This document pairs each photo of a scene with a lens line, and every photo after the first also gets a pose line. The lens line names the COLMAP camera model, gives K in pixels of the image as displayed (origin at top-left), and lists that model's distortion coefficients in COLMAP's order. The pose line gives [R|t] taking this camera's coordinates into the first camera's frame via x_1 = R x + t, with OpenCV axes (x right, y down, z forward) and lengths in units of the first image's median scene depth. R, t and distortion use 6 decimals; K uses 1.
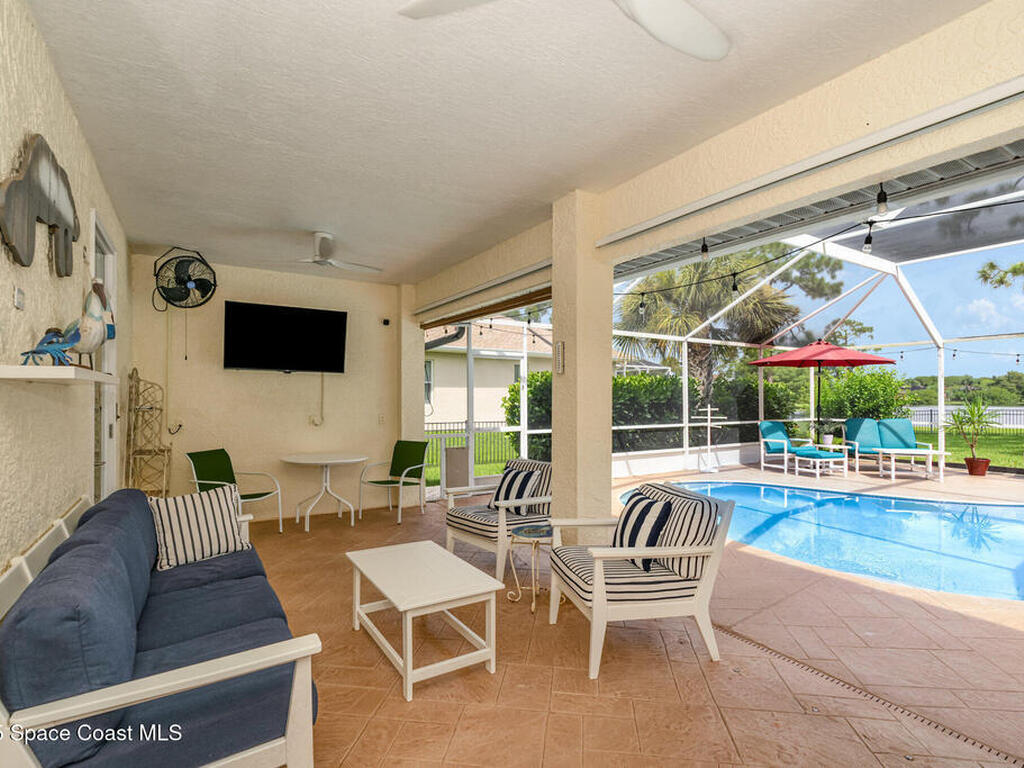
lens RADIAL K [[509.8, 0, 508.4], [0, 509.8, 387.2], [0, 0, 1]] dist [-0.002669, -0.000469]
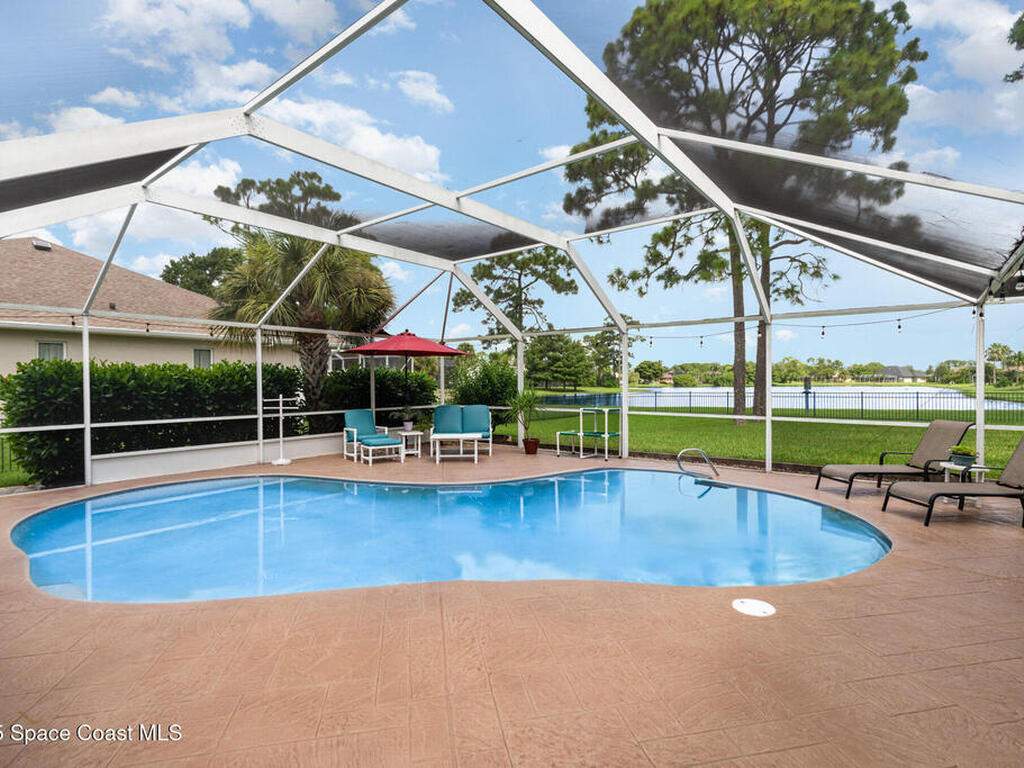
lens RADIAL K [[509.8, 0, 509.8], [0, 509.8, 383.2], [0, 0, 1]] dist [-0.002669, -0.000469]
pose [[0.940045, -0.006321, 0.340992, 0.467347], [-0.001365, 0.999750, 0.022295, -0.009248], [-0.341048, -0.021424, 0.939802, -0.049422]]
